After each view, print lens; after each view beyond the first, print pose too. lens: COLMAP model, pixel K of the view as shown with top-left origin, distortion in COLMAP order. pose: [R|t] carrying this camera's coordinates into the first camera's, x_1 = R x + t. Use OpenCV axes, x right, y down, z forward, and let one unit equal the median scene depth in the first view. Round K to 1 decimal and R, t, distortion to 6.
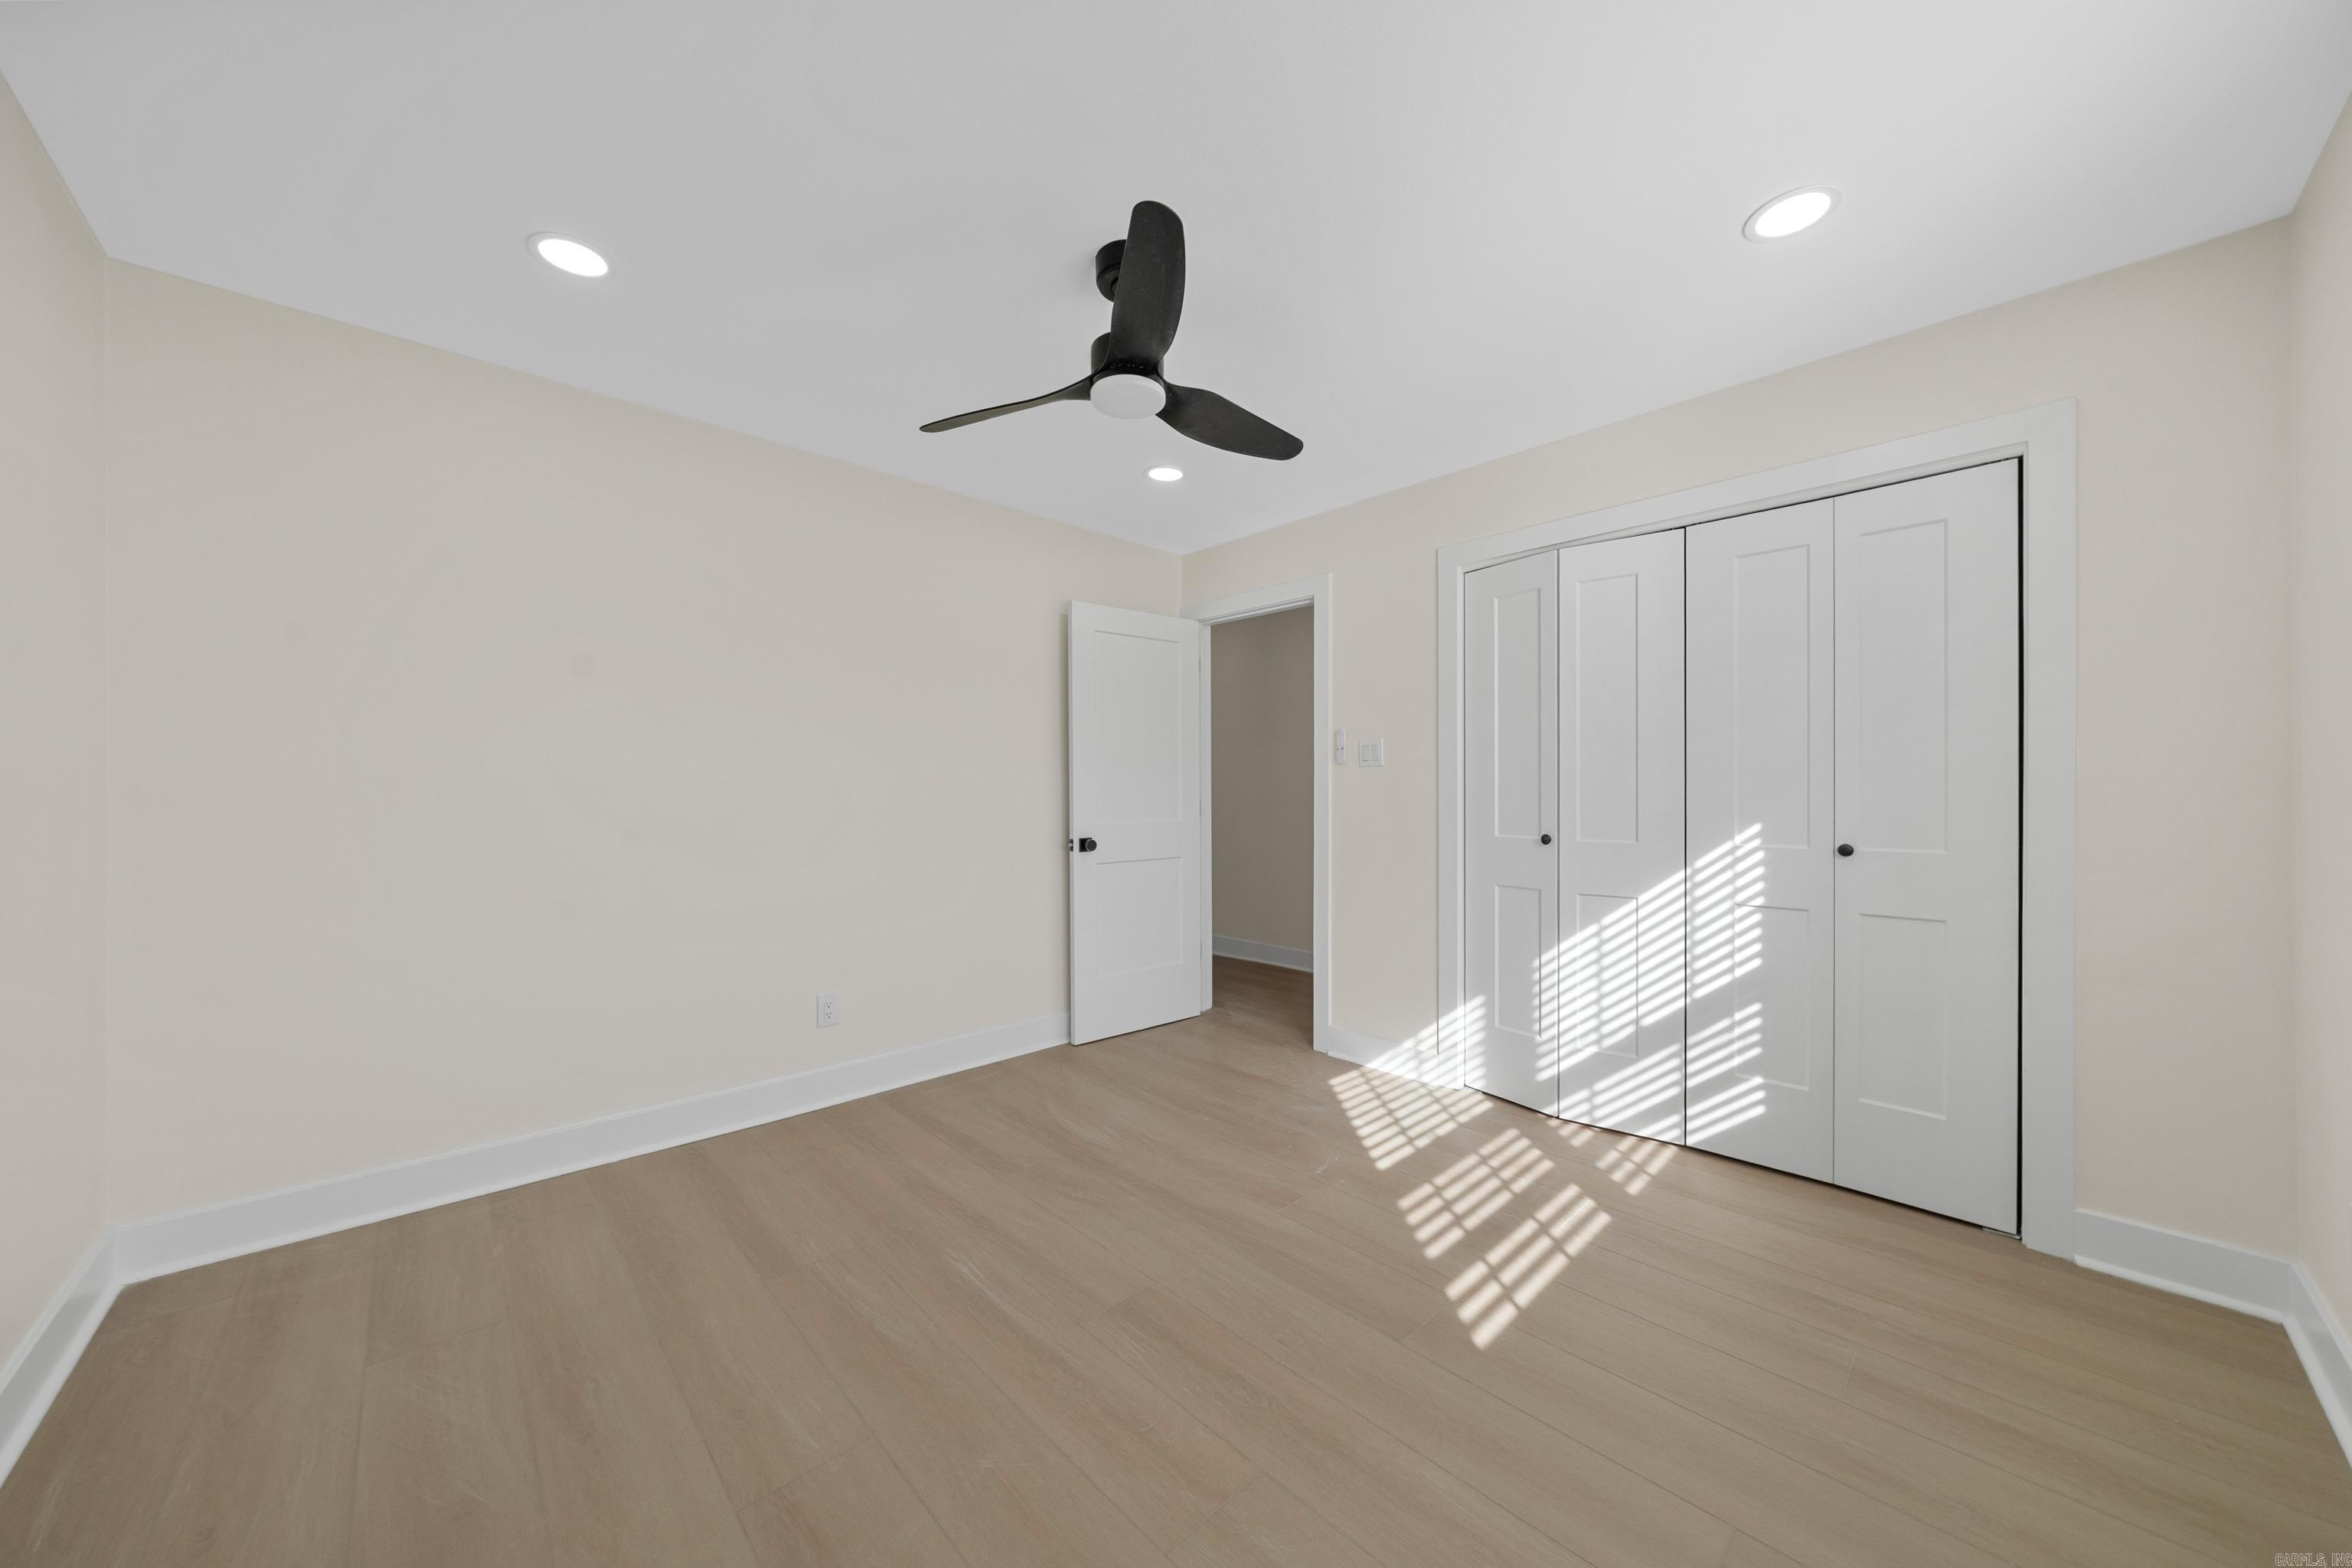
lens RADIAL K [[809.5, 0, 1187.4], [0, 809.5, 786.4], [0, 0, 1]] dist [-0.005891, 0.000041]
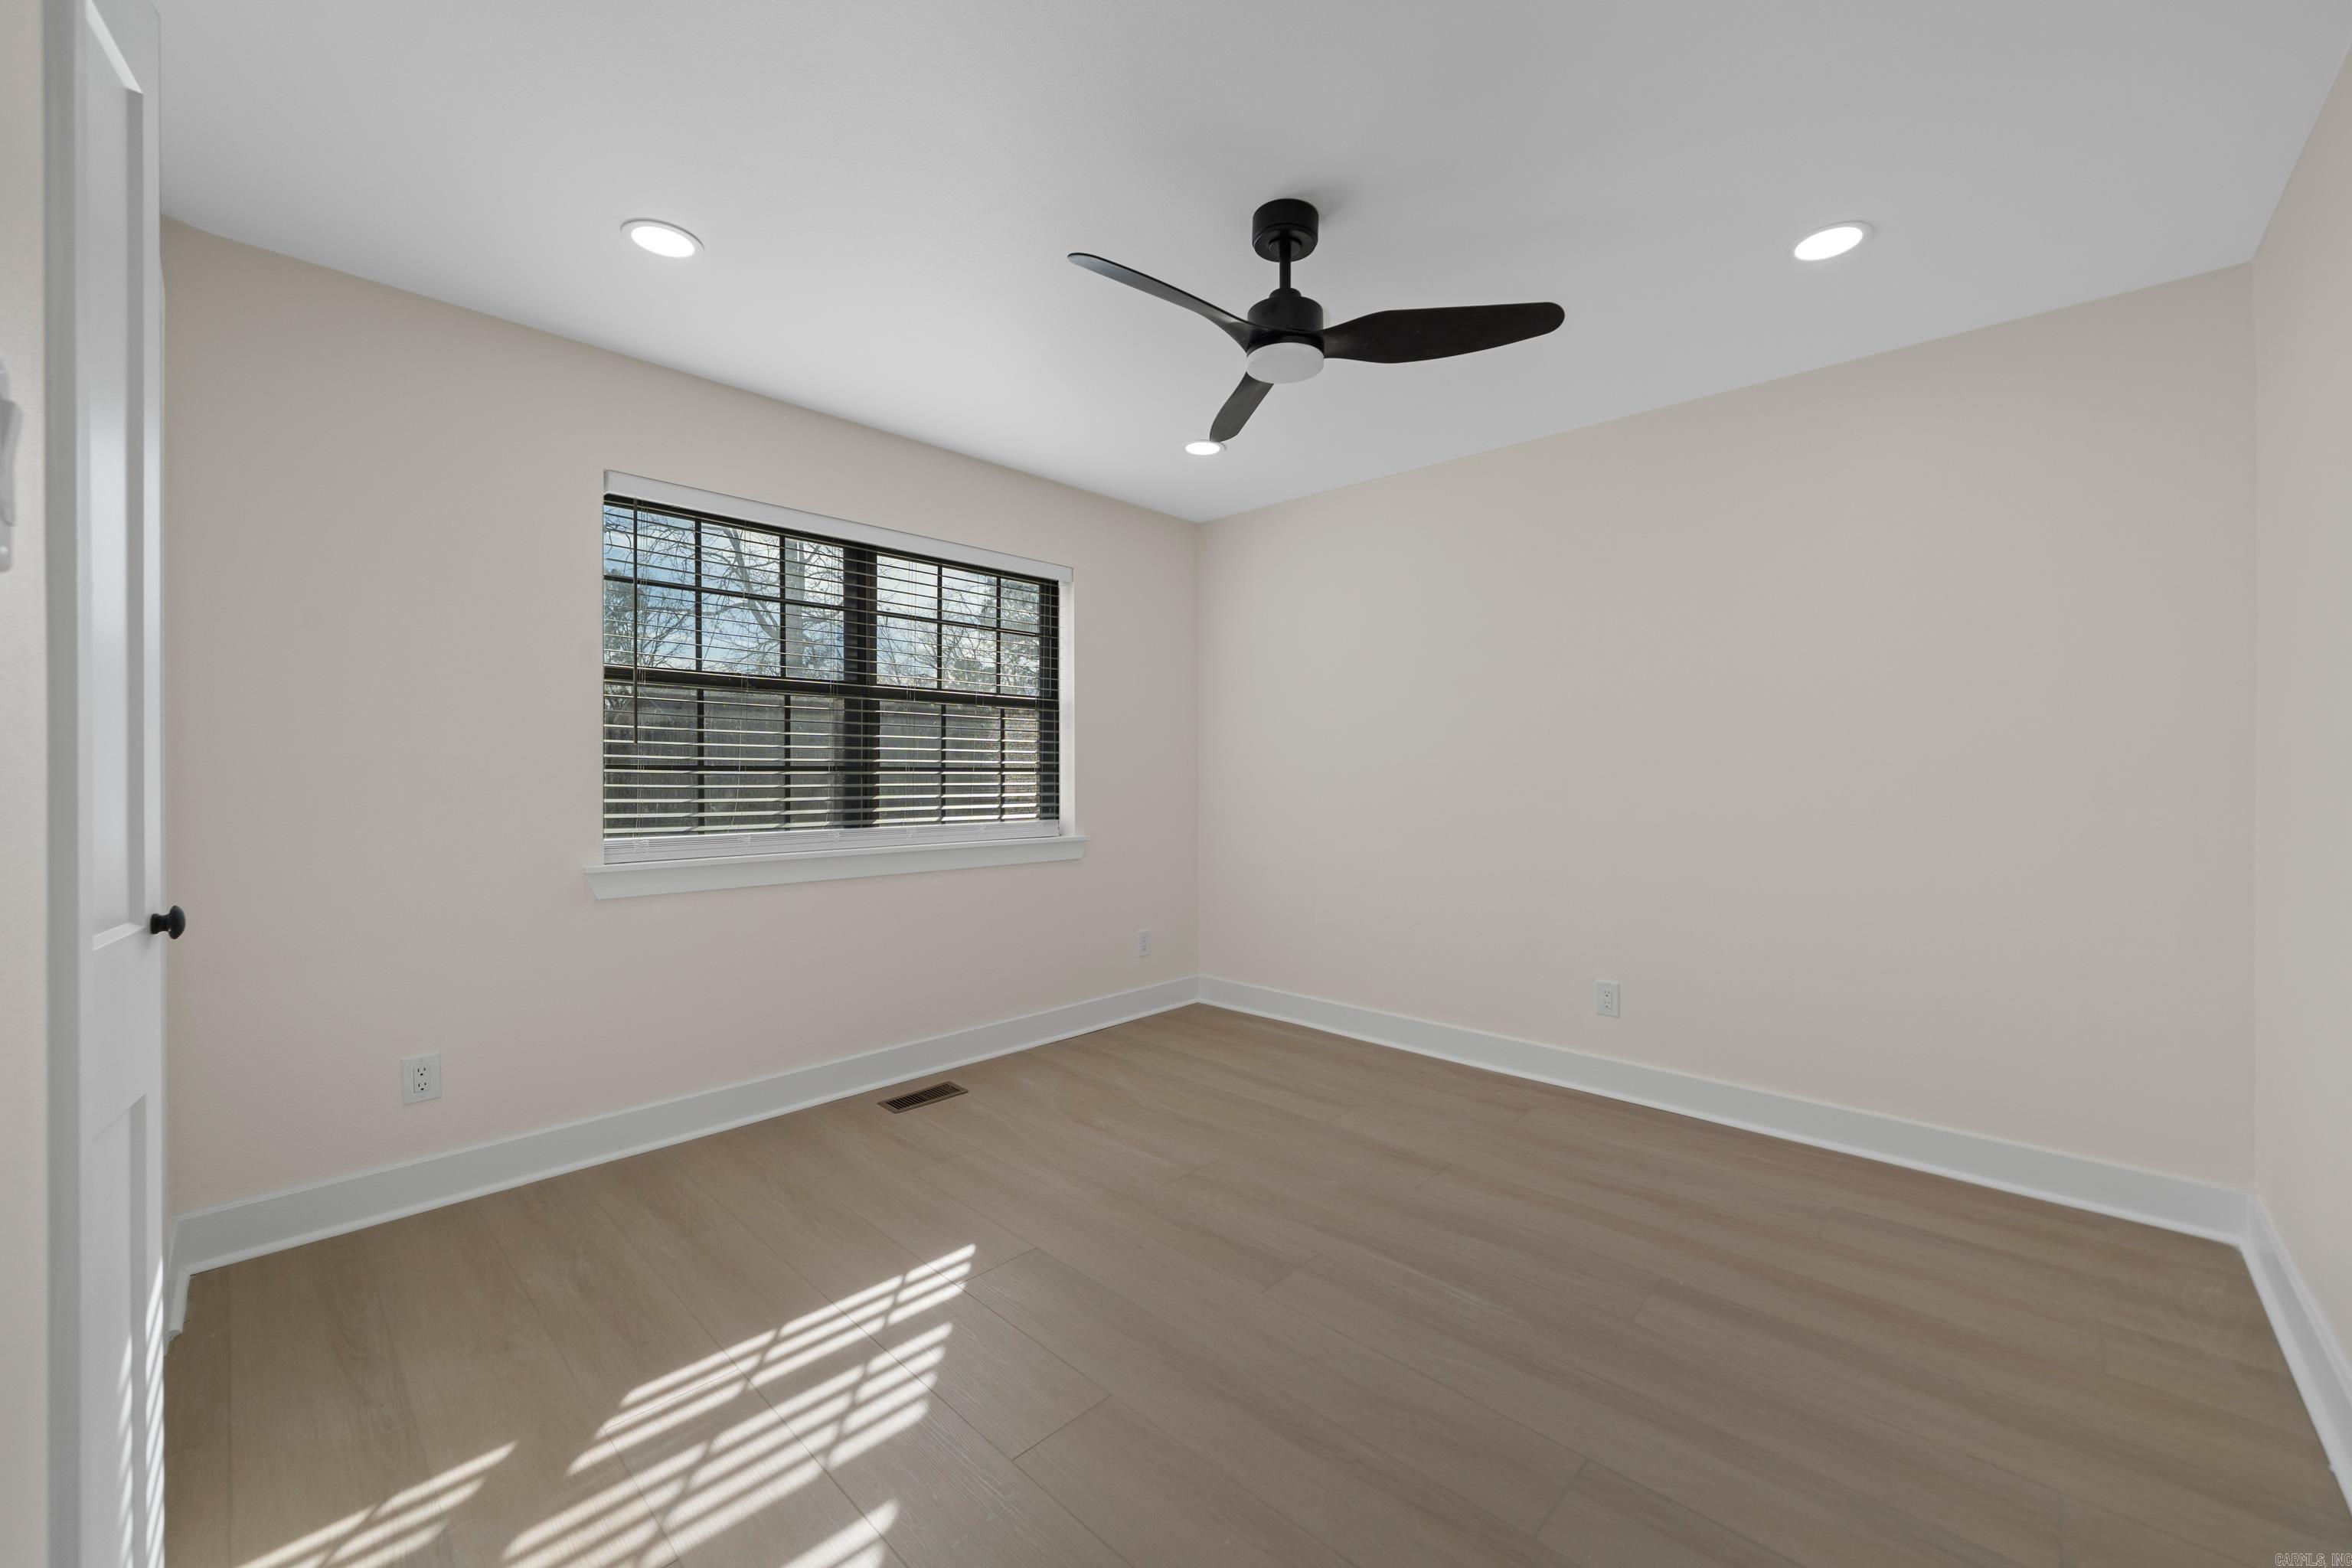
lens RADIAL K [[880.6, 0, 1171.1], [0, 880.6, 781.5], [0, 0, 1]] dist [0.002441, 0.000210]
pose [[-0.999481, 0.000477, -0.032208, 0.087250], [0.000629, 0.999989, -0.004694, 0.017312], [0.032205, -0.004711, -0.999470, 1.757180]]
